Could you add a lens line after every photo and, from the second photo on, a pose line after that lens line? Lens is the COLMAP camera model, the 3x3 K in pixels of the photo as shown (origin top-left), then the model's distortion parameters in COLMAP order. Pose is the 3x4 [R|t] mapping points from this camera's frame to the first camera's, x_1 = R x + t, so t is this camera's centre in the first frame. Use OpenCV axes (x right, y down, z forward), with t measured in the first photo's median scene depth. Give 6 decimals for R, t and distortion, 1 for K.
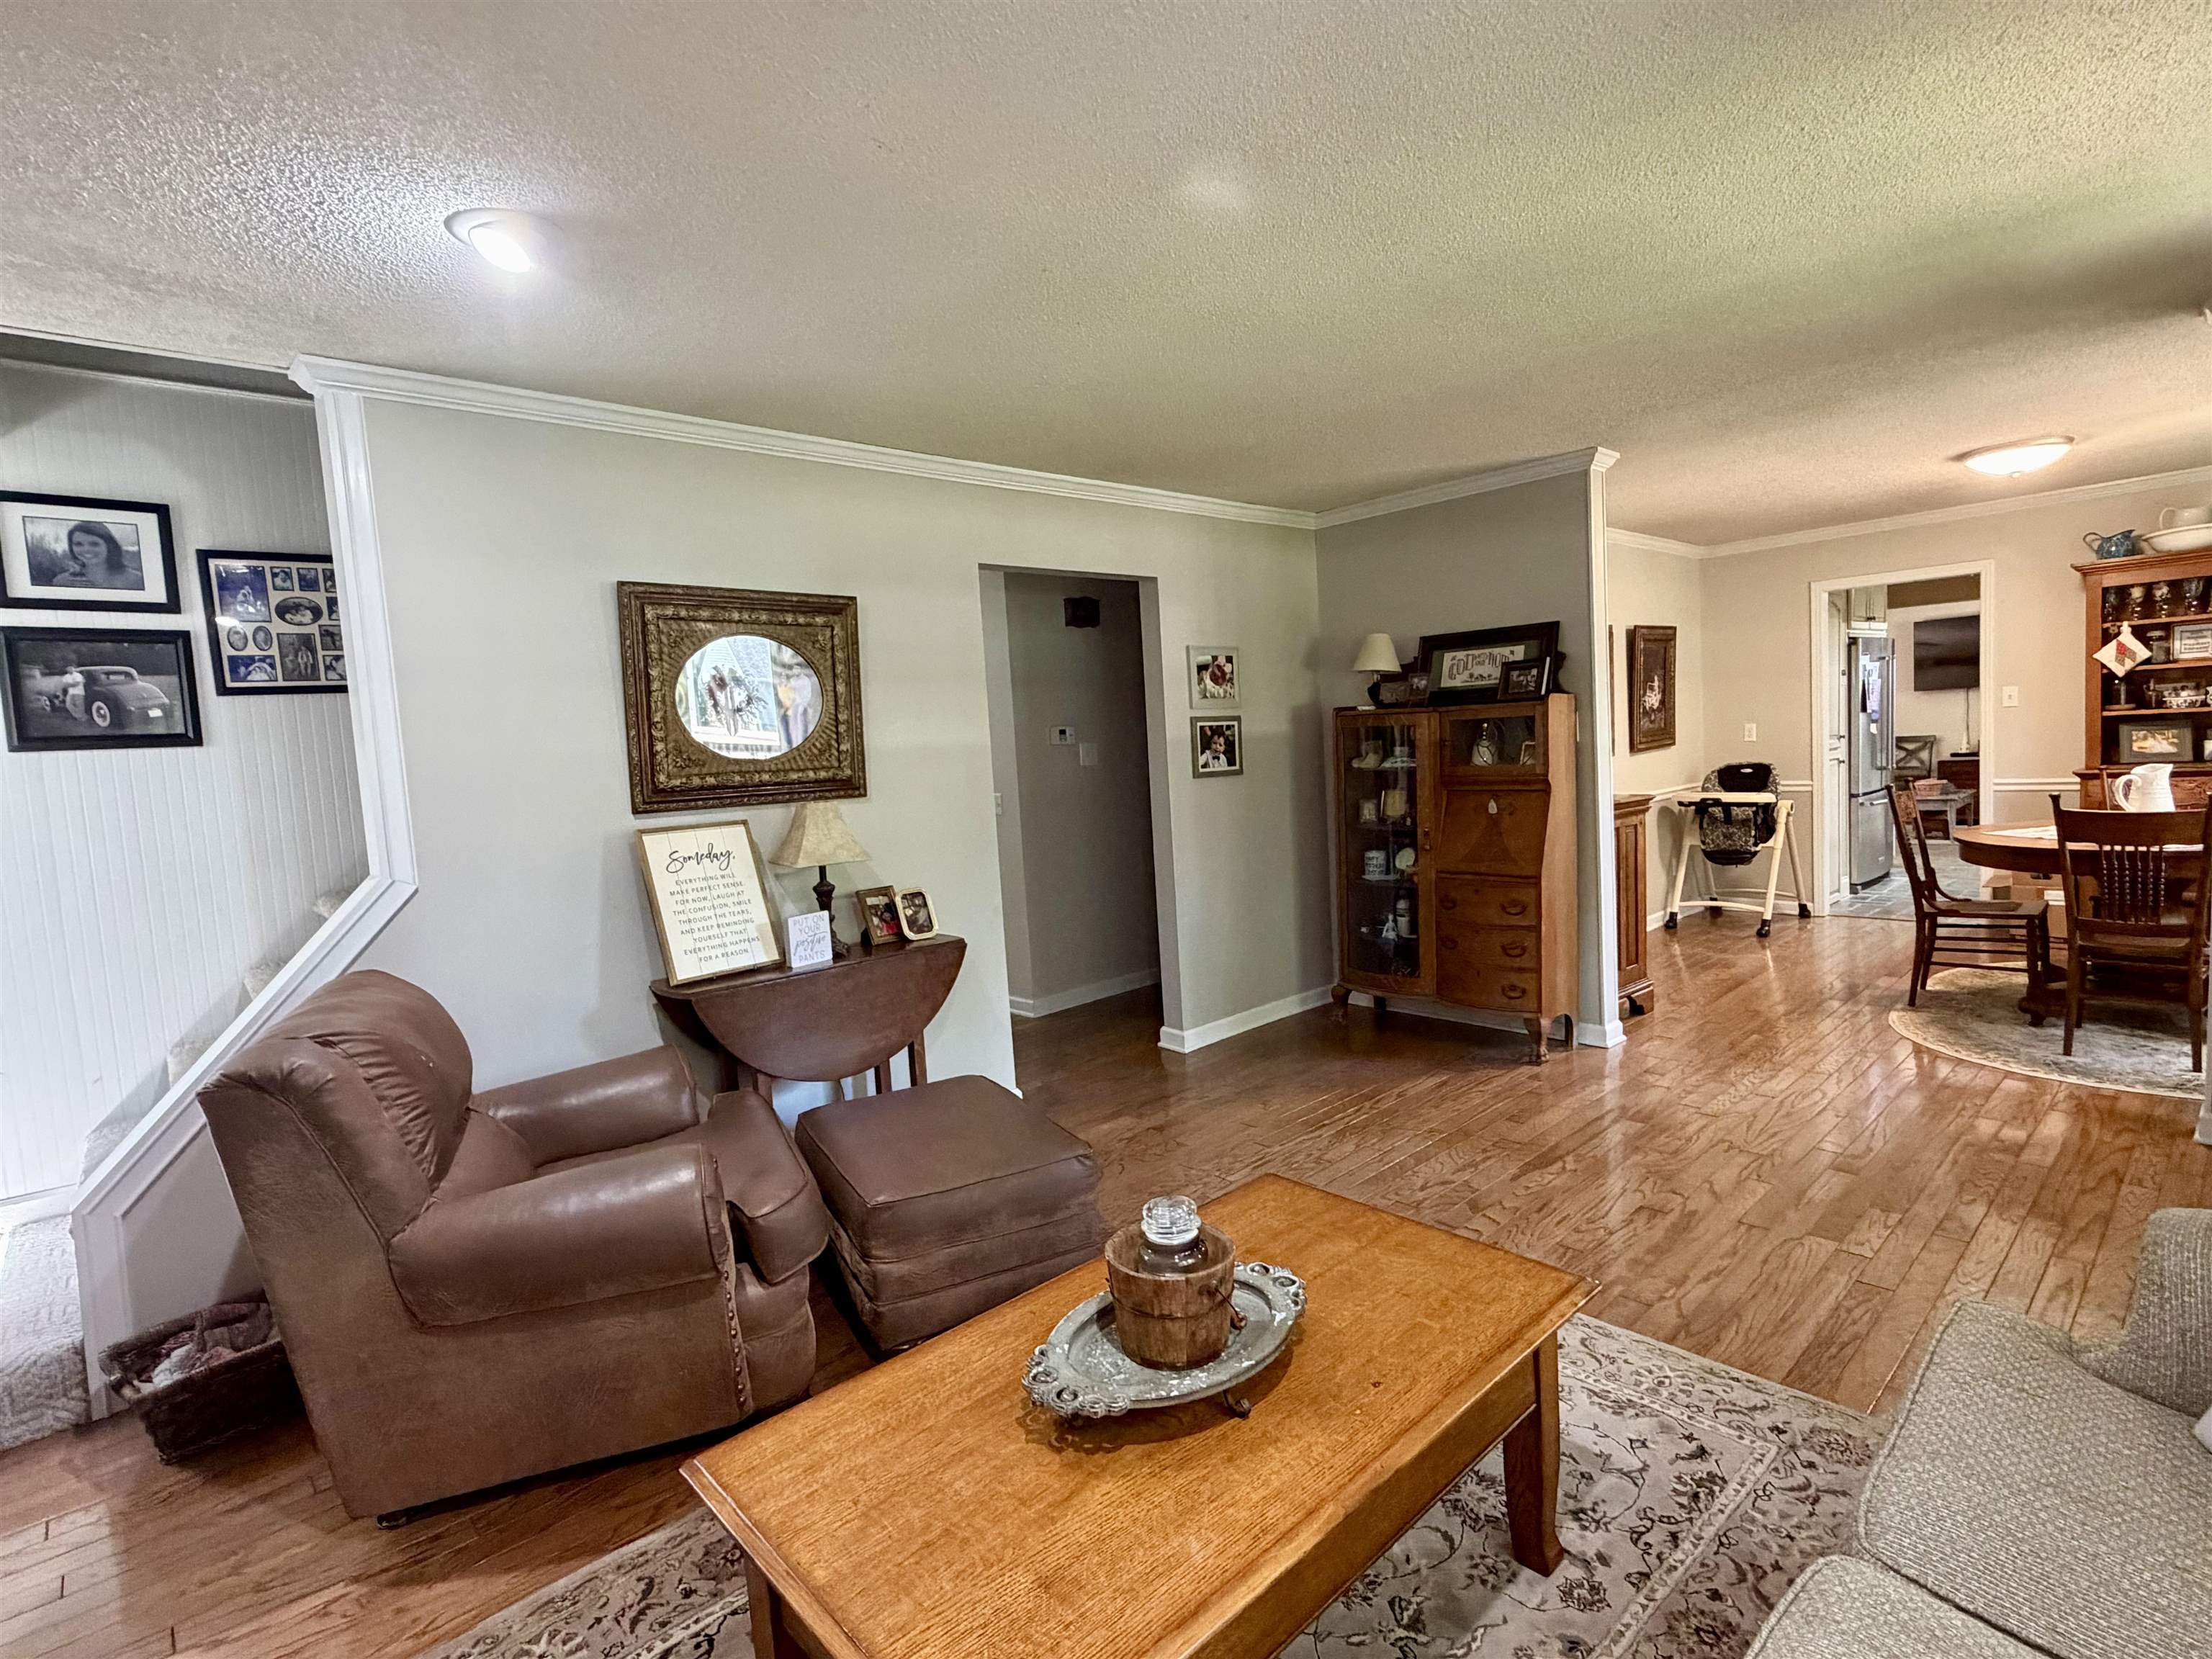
lens RADIAL K [[1095.9, 0, 1102.9], [0, 1095.9, 824.0], [0, 0, 1]] dist [0.002156, 0.000779]
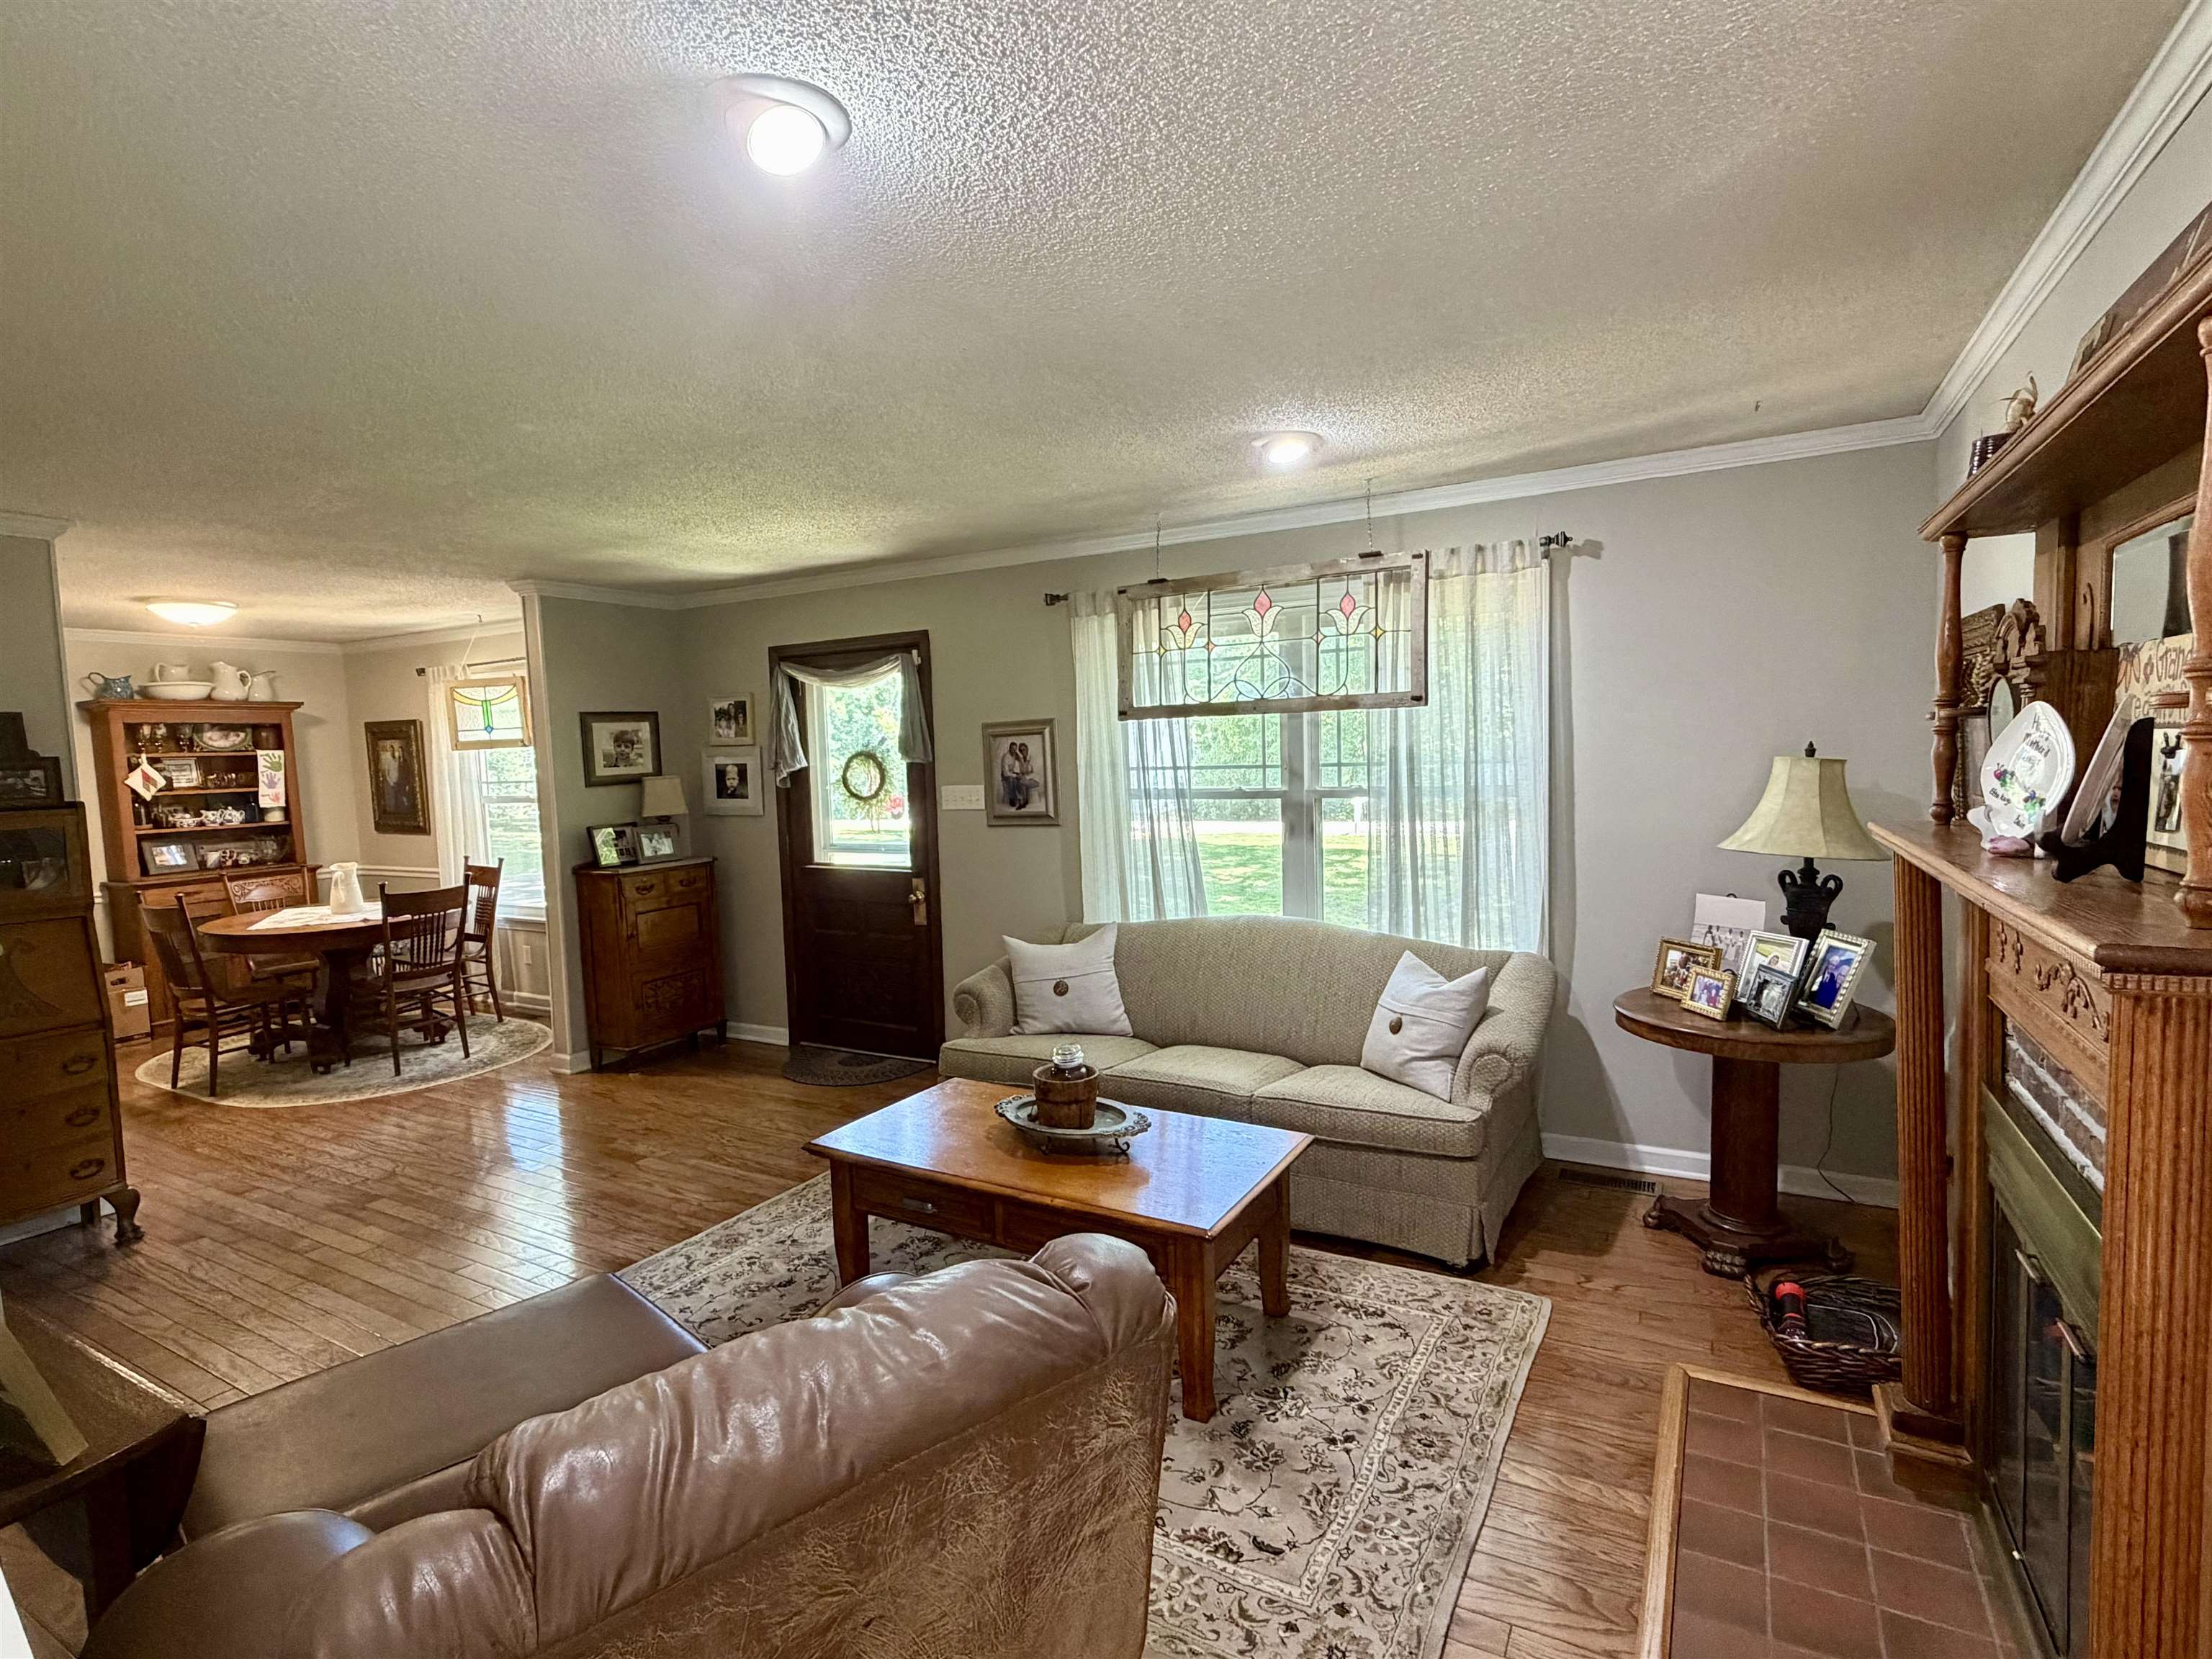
lens RADIAL K [[1095.9, 0, 1106.2], [0, 1095.9, 834.3], [0, 0, 1]] dist [0.002156, 0.000779]
pose [[-0.310426, -0.005231, 0.950583, -0.771765], [0.122425, 0.991437, 0.045436, -0.043520], [-0.942681, 0.130480, -0.307128, 0.642176]]
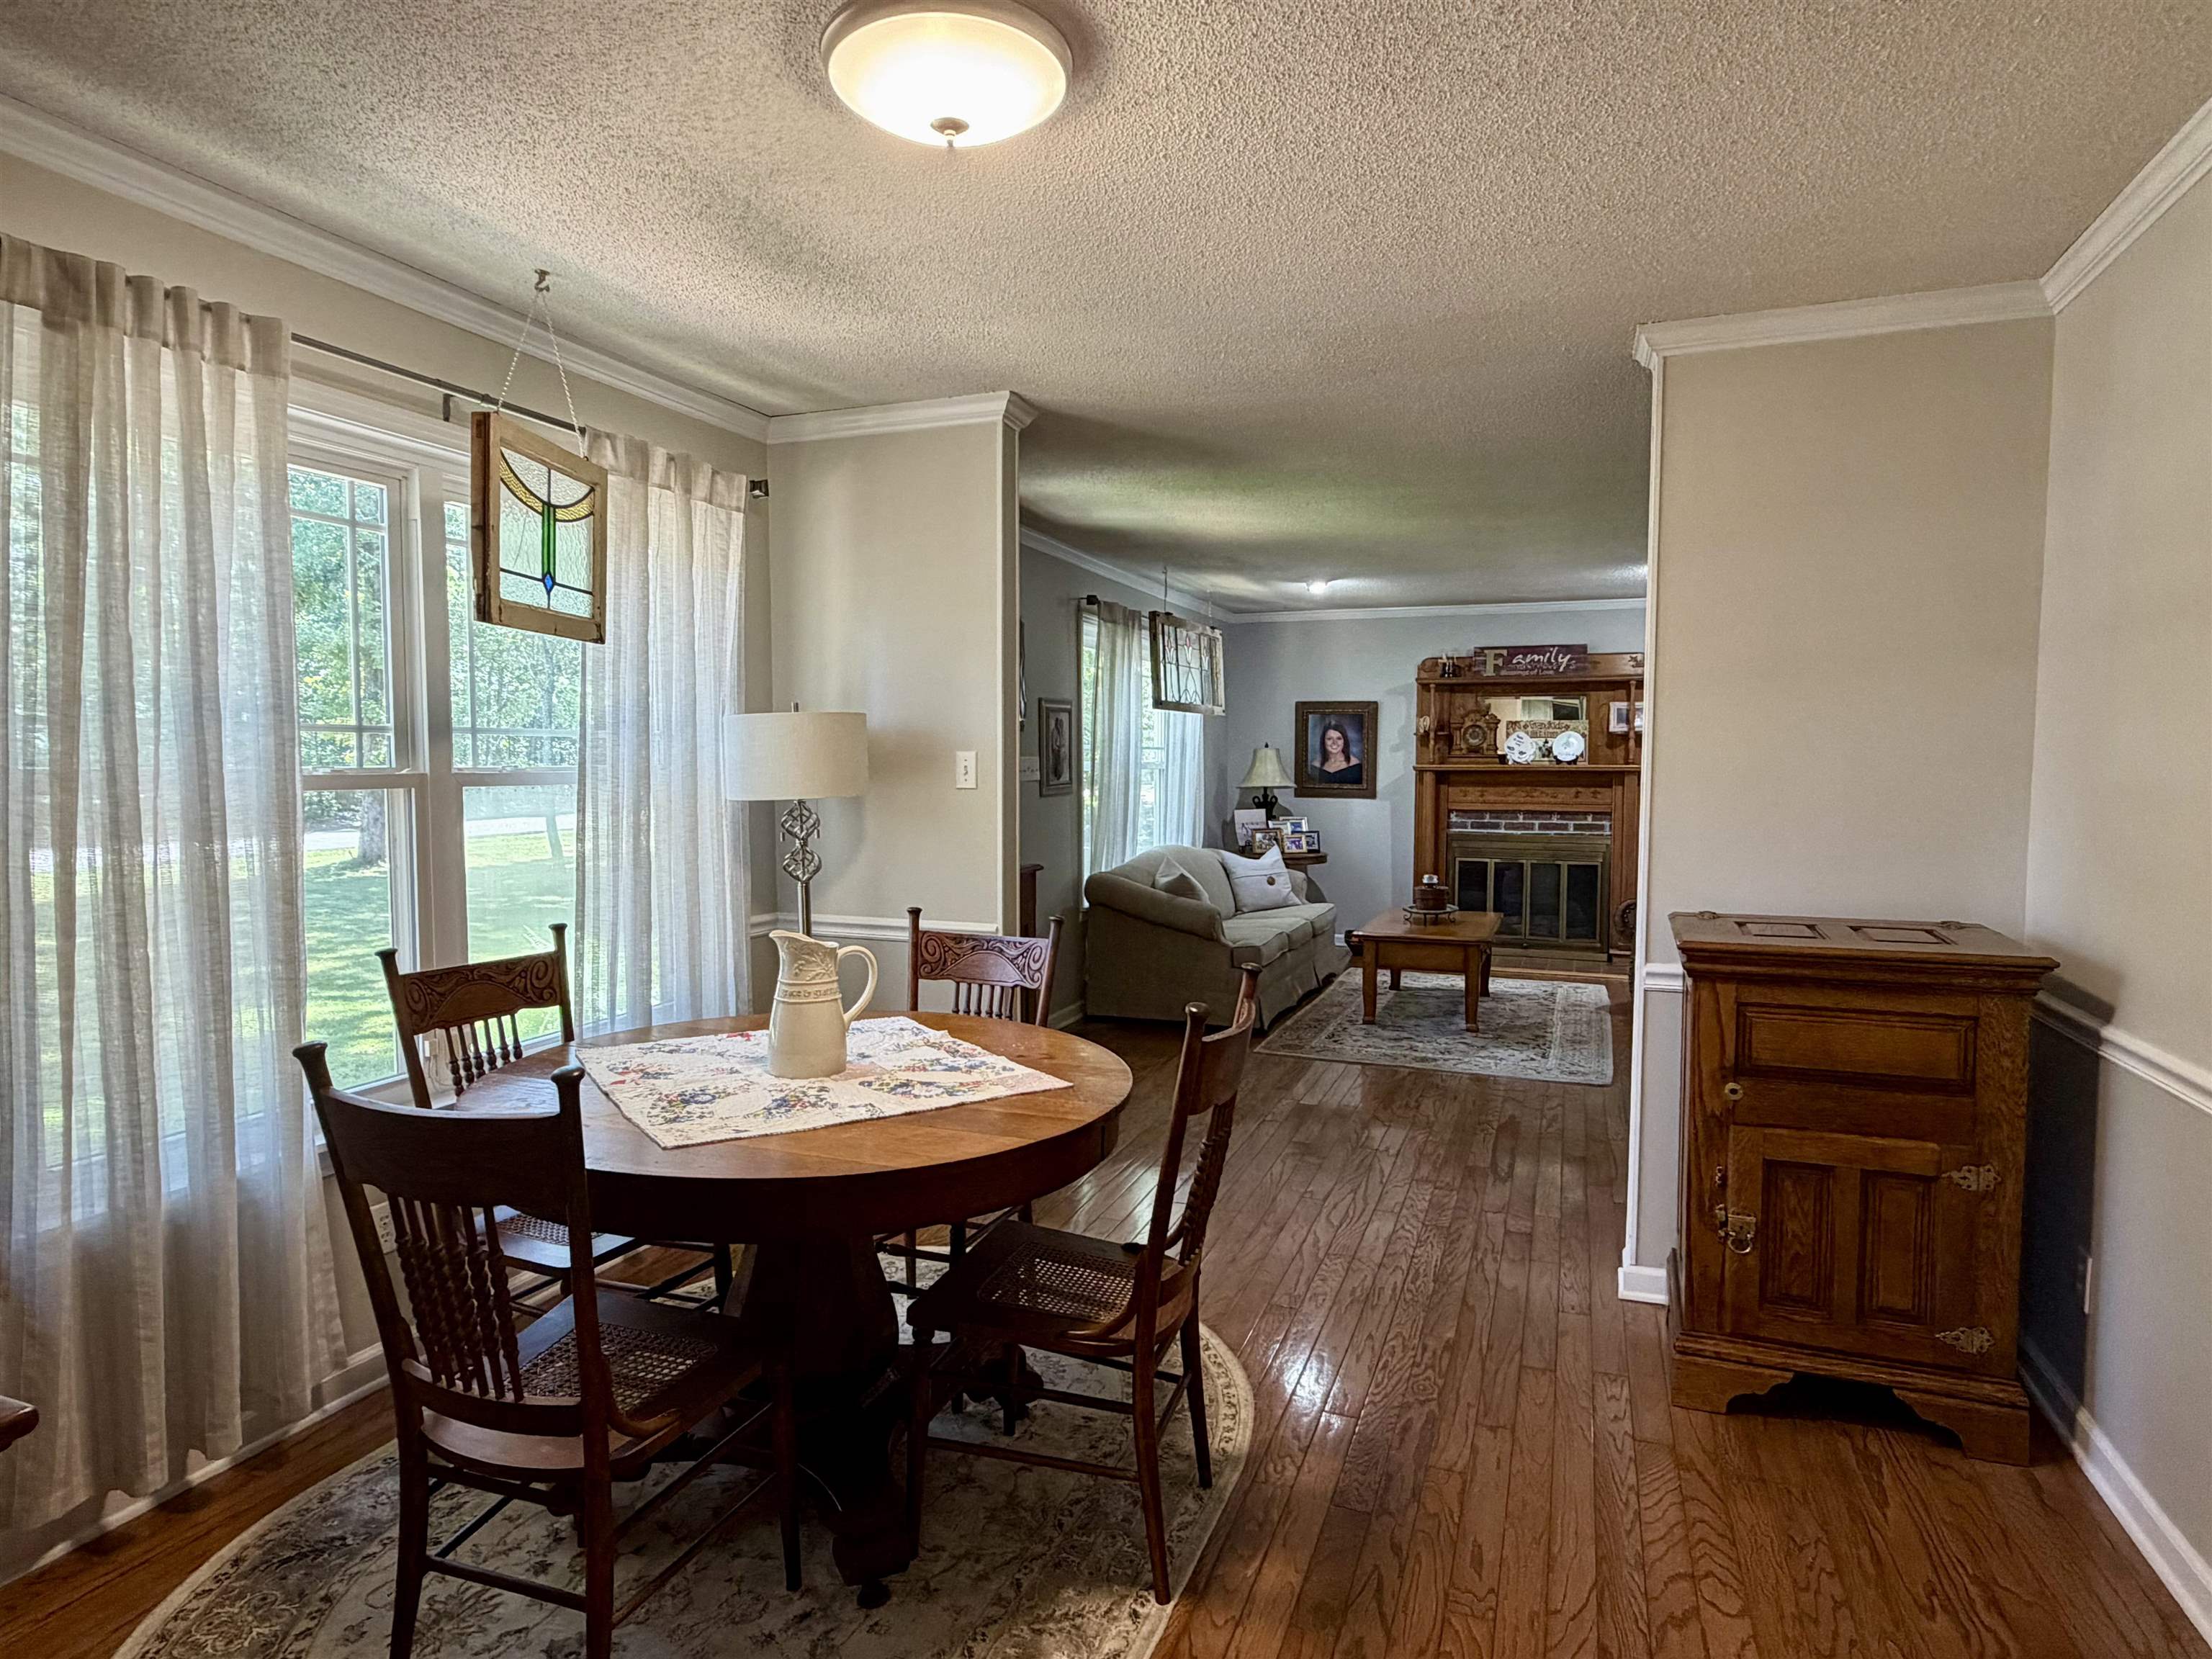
lens RADIAL K [[1233.8, 0, 1096.7], [0, 1233.8, 825.0], [0, 0, 1]] dist [-0.001524, -0.000372]
pose [[-0.893253, 0.081443, -0.442116, 1.323330], [0.016791, 0.988811, 0.148225, -0.217322], [0.449241, 0.124979, -0.884626, 1.879486]]
